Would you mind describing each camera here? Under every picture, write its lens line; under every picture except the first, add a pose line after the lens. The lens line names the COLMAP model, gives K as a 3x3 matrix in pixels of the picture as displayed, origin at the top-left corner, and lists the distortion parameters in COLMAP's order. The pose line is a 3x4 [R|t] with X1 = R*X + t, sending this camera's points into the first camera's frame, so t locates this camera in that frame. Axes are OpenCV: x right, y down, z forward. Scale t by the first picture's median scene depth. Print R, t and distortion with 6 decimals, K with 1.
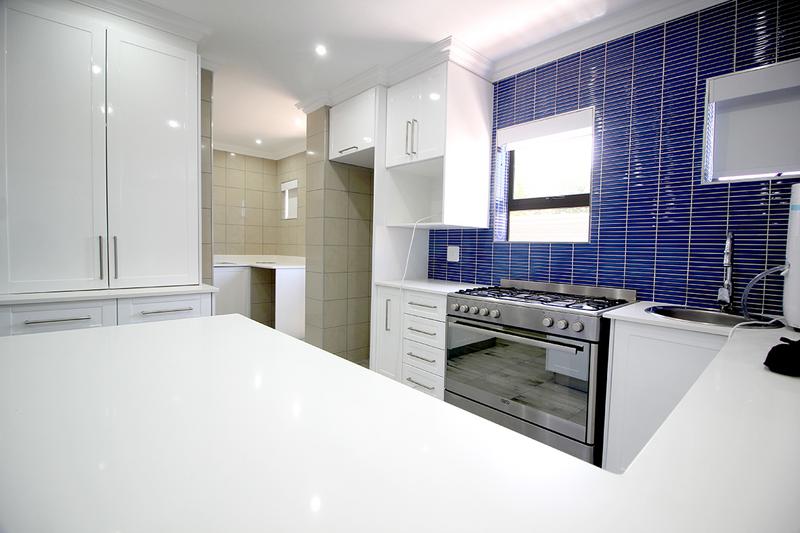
lens RADIAL K [[370.1, 0, 395.9], [0, 370.1, 260.7], [0, 0, 1]] dist [-0.003808, -0.008378]
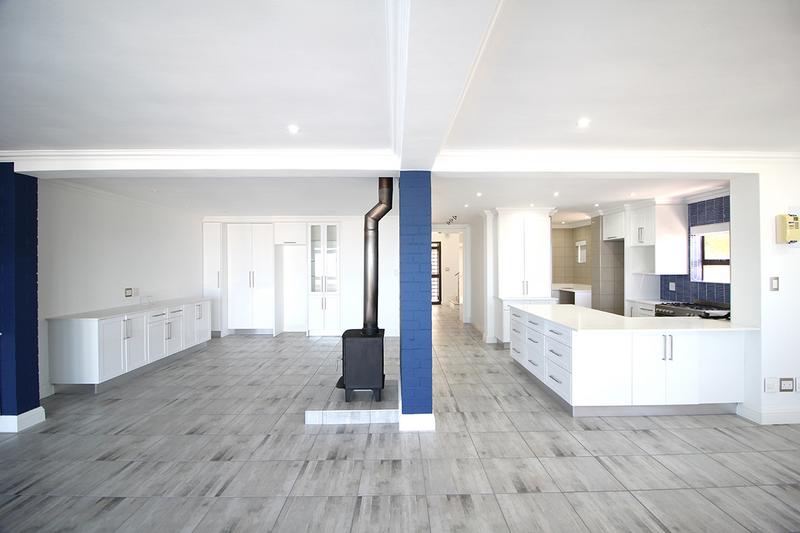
lens RADIAL K [[370.1, 0, 403.5], [0, 370.1, 266.7], [0, 0, 1]] dist [-0.003808, -0.008378]
pose [[0.754799, -0.020250, -0.655644, 0.390067], [-0.009534, 0.999079, -0.041832, -0.030274], [0.655887, 0.037825, 0.753911, -1.524892]]
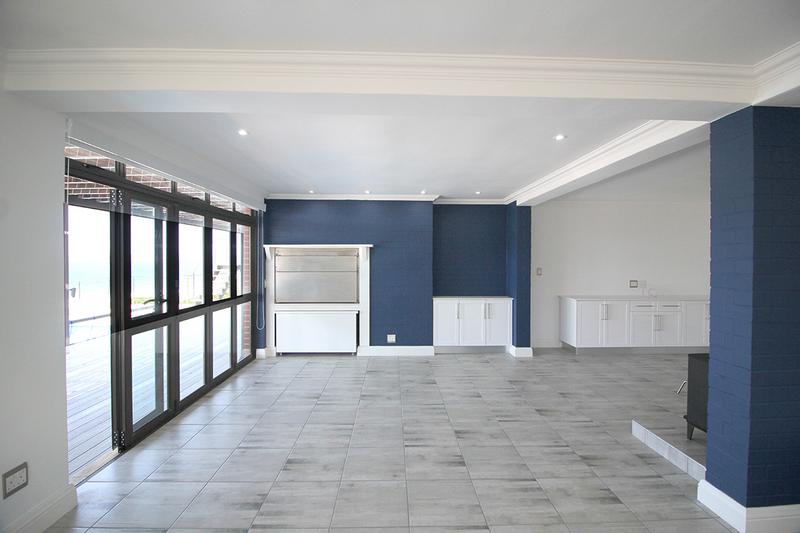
lens RADIAL K [[370.1, 0, 407.3], [0, 370.1, 263.6], [0, 0, 1]] dist [-0.003808, -0.008378]
pose [[-0.636783, -0.014735, -0.770902, 0.641893], [-0.052010, 0.998361, 0.023879, -0.067880], [0.769287, 0.055300, -0.636506, -0.646445]]
